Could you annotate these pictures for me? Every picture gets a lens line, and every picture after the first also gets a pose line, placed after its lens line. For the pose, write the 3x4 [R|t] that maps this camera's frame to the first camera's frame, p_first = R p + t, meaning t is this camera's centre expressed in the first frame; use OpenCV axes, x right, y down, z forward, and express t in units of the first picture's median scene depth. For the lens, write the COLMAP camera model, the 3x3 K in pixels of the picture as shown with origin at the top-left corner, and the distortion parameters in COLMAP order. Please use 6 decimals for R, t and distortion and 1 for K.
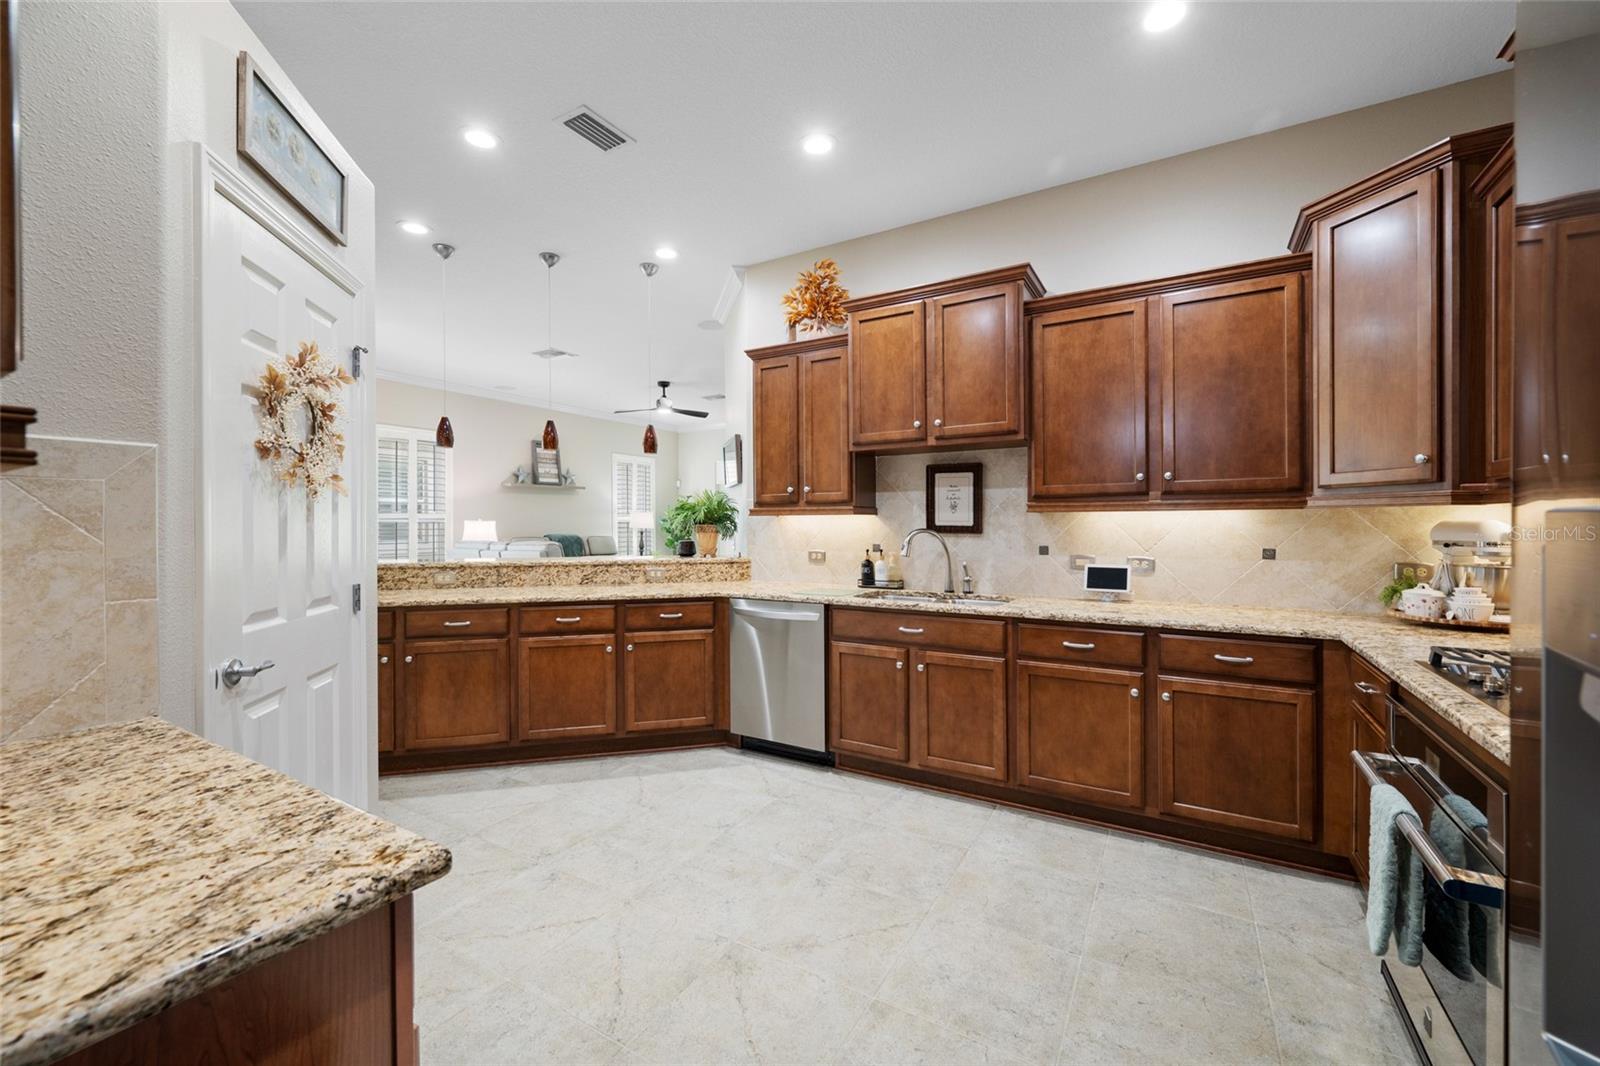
lens RADIAL K [[631.1, 0, 803.6], [0, 631.1, 531.9], [0, 0, 1]] dist [-0.000705, -0.000617]
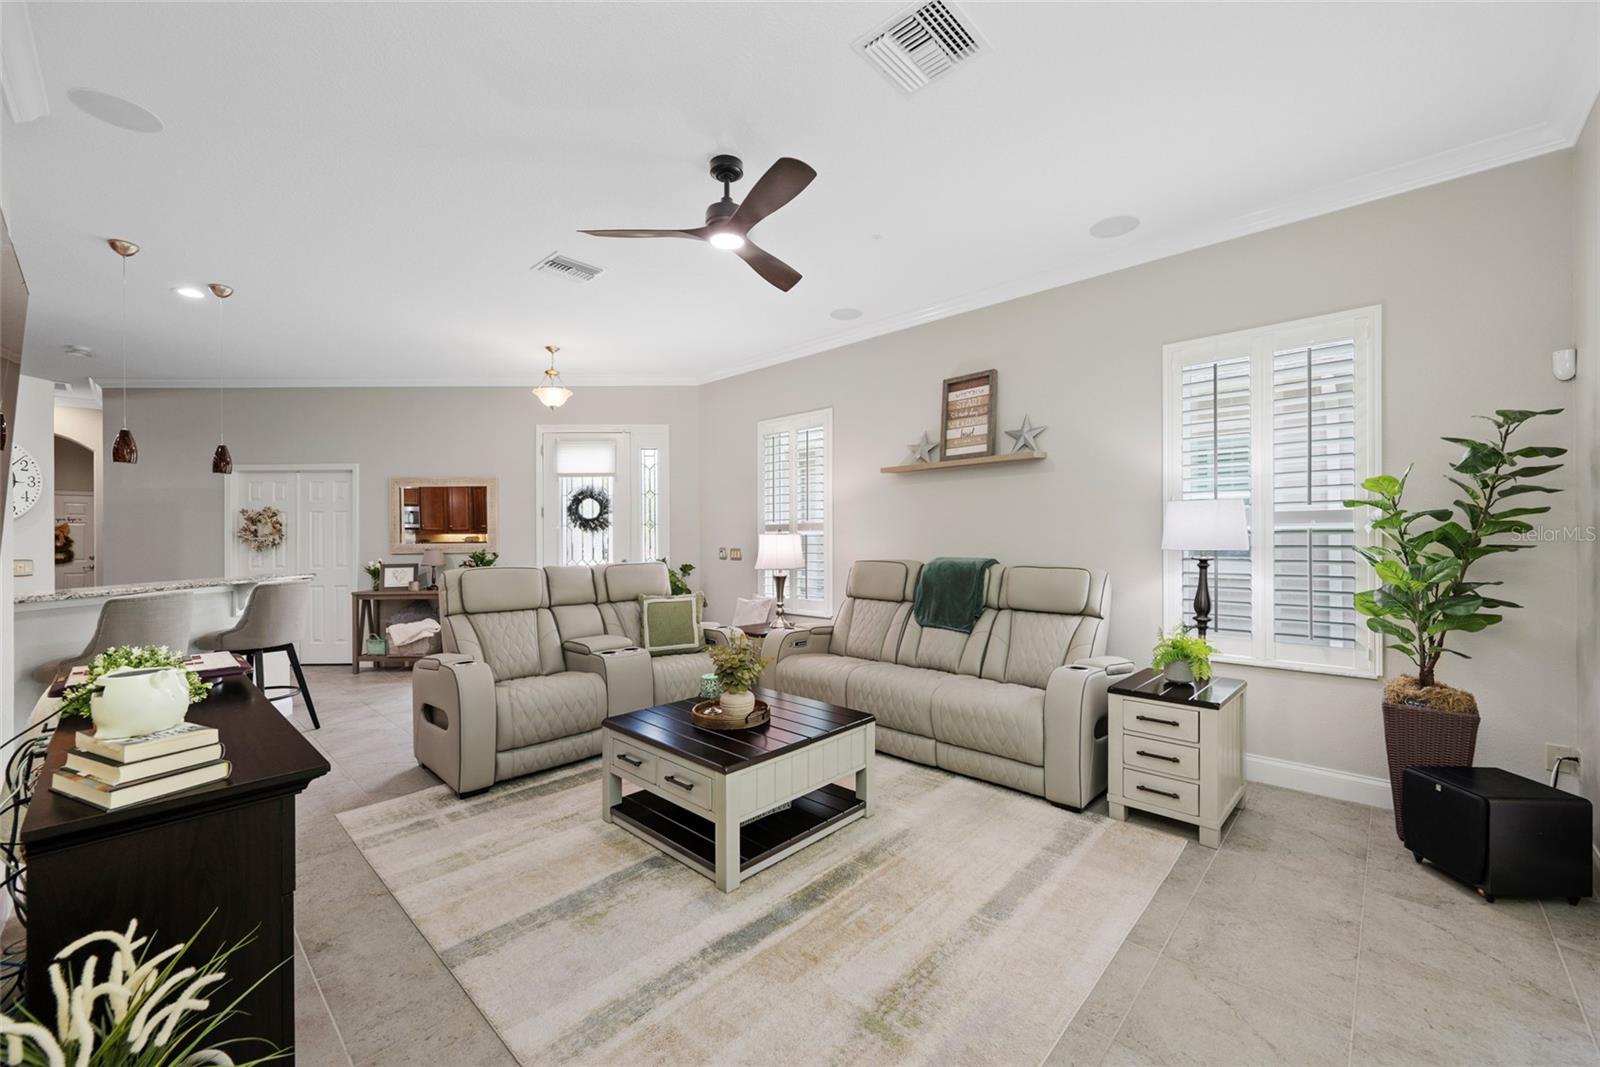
lens RADIAL K [[631.1, 0, 800.3], [0, 631.1, 539.8], [0, 0, 1]] dist [-0.000705, -0.000617]
pose [[-0.213545, 0.004480, -0.976923, 0.331471], [-0.006950, 0.999957, 0.006105, -0.032473], [0.976909, 0.008093, -0.213505, 2.652233]]
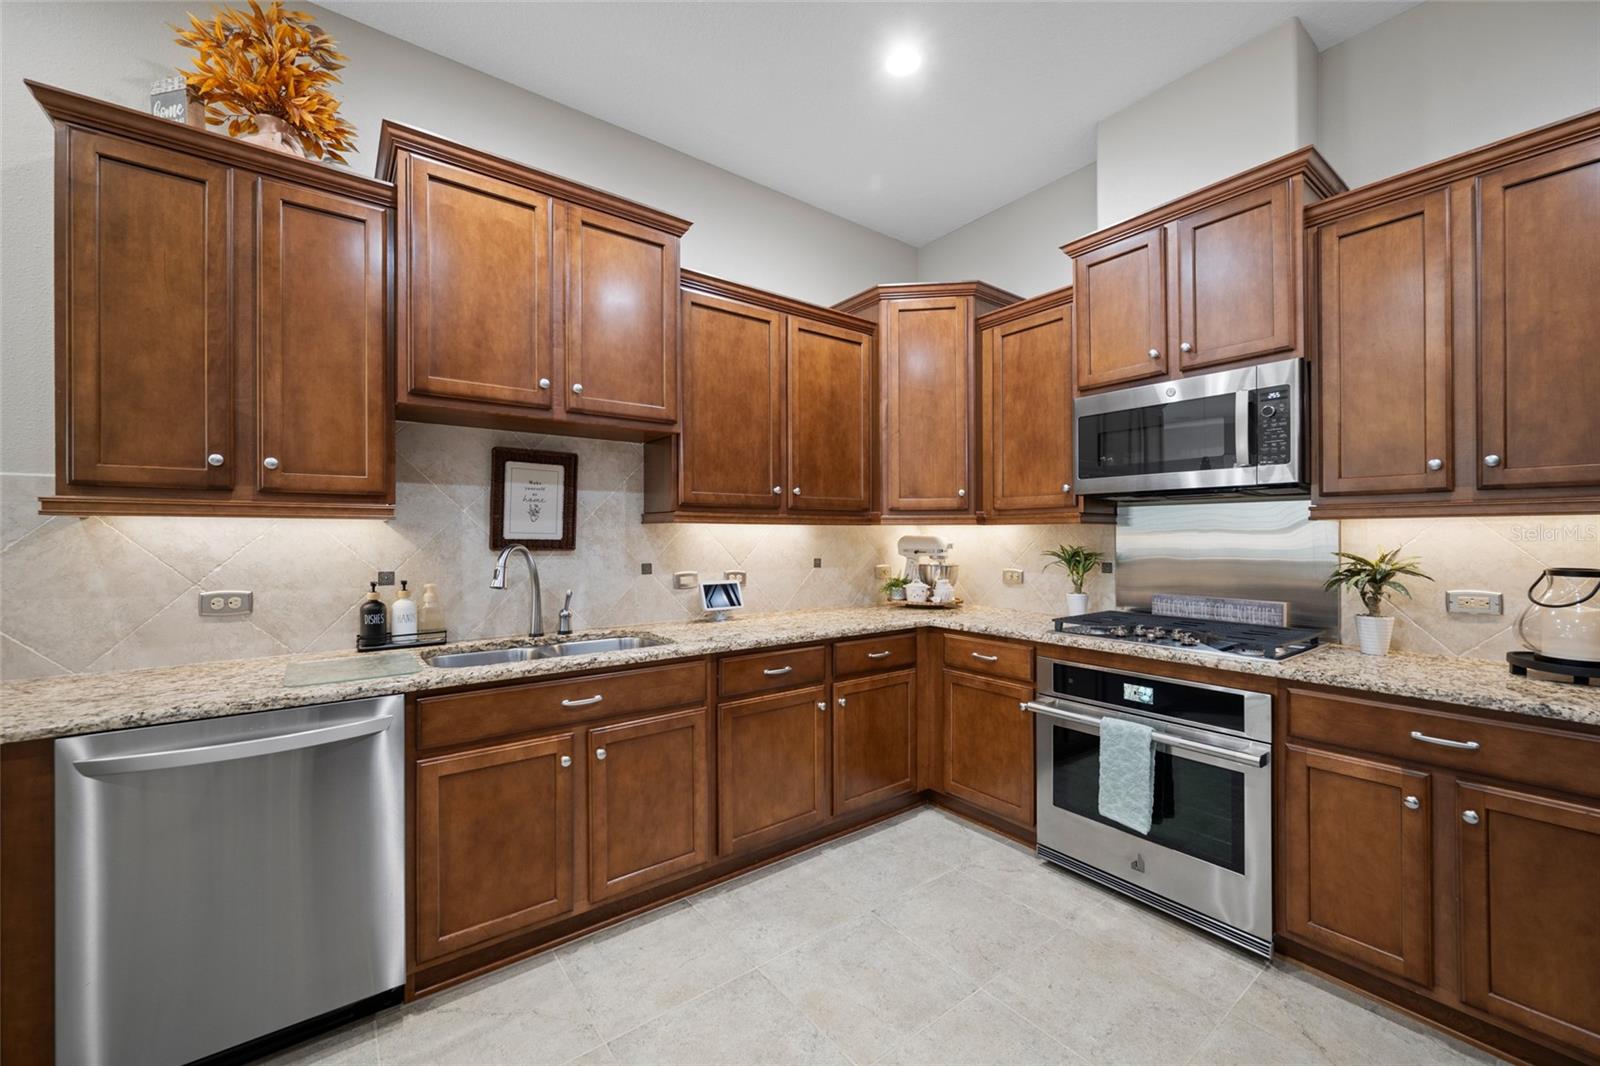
lens RADIAL K [[631.1, 0, 799.3], [0, 631.1, 535.0], [0, 0, 1]] dist [-0.000705, -0.000617]
pose [[0.378350, 0.004603, 0.925651, -0.310263], [0.009901, 0.999910, -0.009019, -0.005908], [-0.925610, 0.012577, 0.378271, 0.492483]]
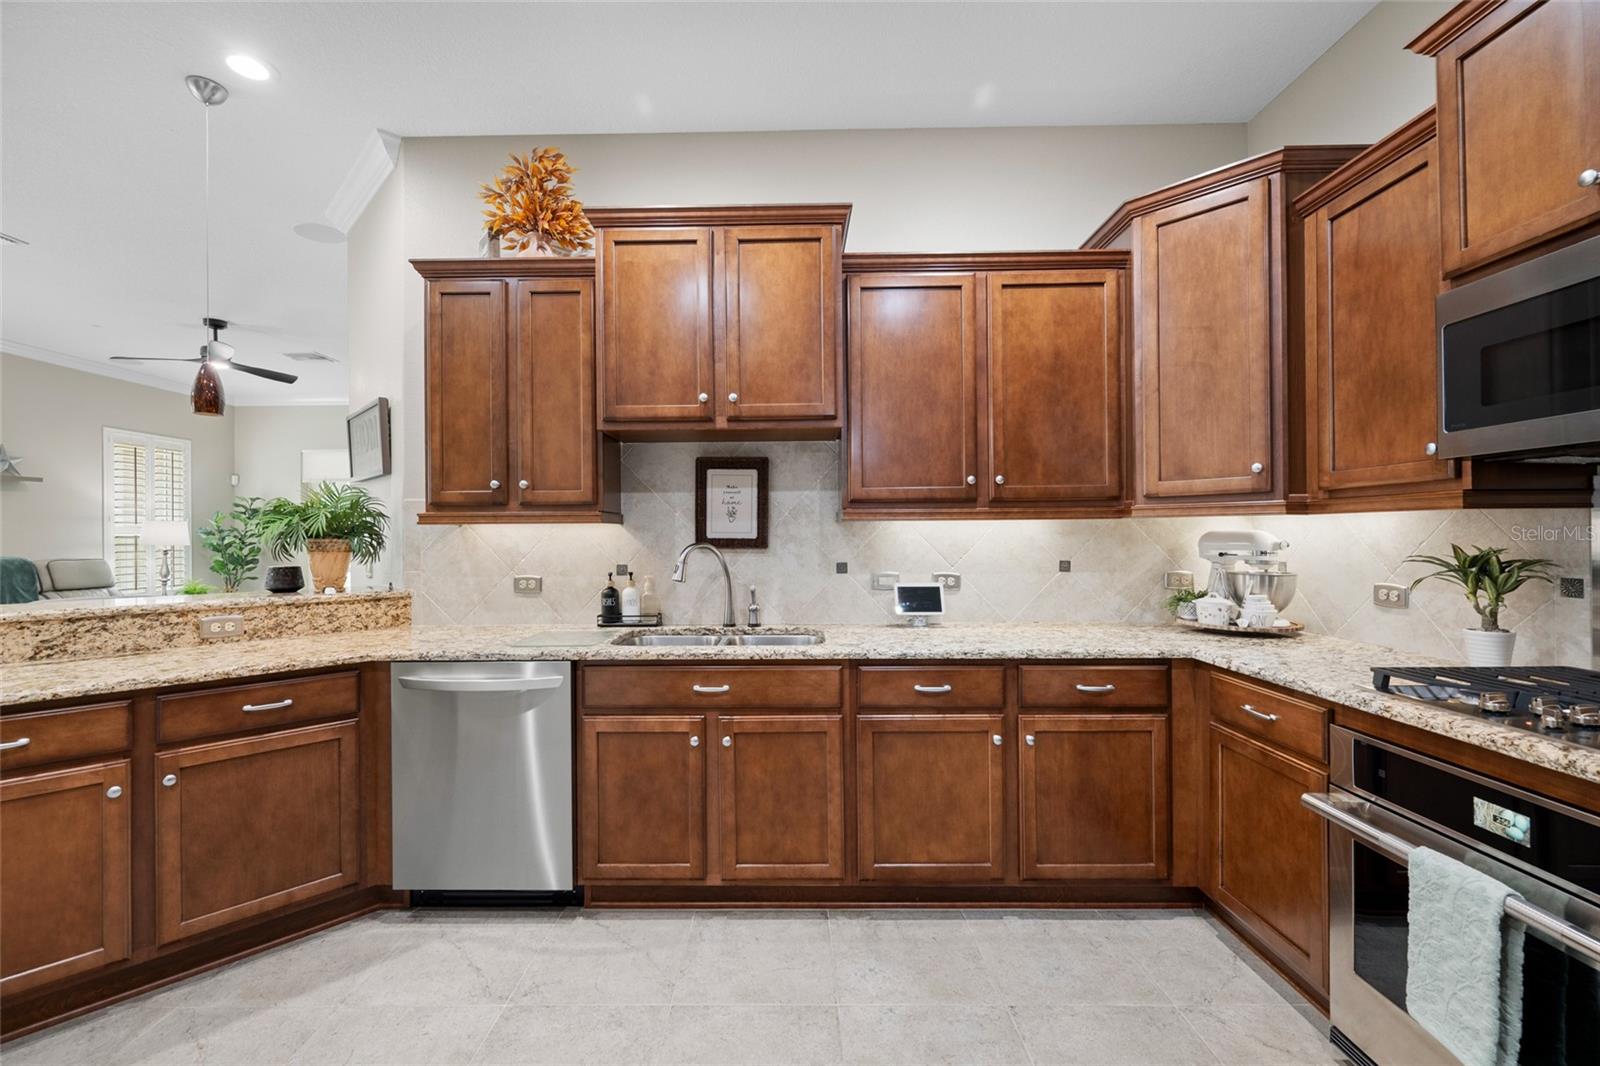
lens RADIAL K [[631.1, 0, 769.6], [0, 631.1, 535.9], [0, 0, 1]] dist [-0.000705, -0.000617]
pose [[0.869862, -0.004512, 0.493275, -0.105967], [0.010314, 0.999906, -0.009041, -0.005677], [-0.493188, 0.012952, 0.869826, 0.324696]]
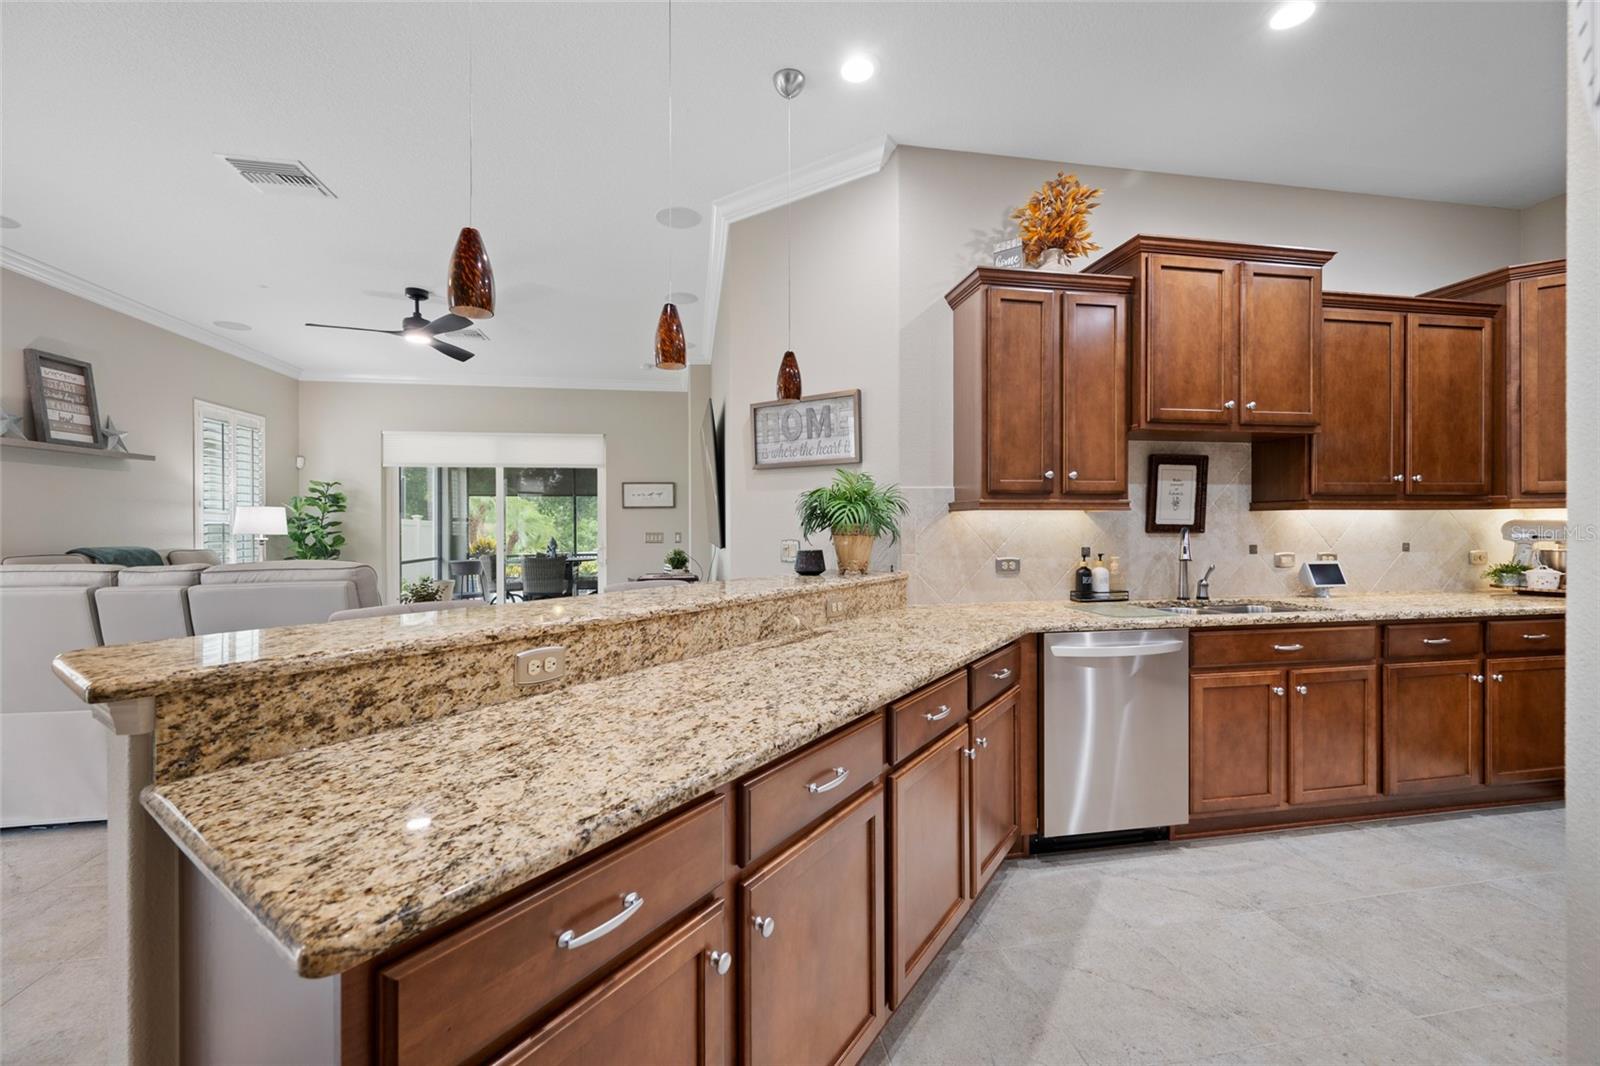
lens RADIAL K [[631.1, 0, 802.8], [0, 631.1, 529.6], [0, 0, 1]] dist [-0.000705, -0.000617]
pose [[0.761303, -0.004088, 0.648383, -0.781281], [0.010104, 0.999934, -0.005559, -0.002925], [-0.648317, 0.010783, 0.761294, 0.699617]]
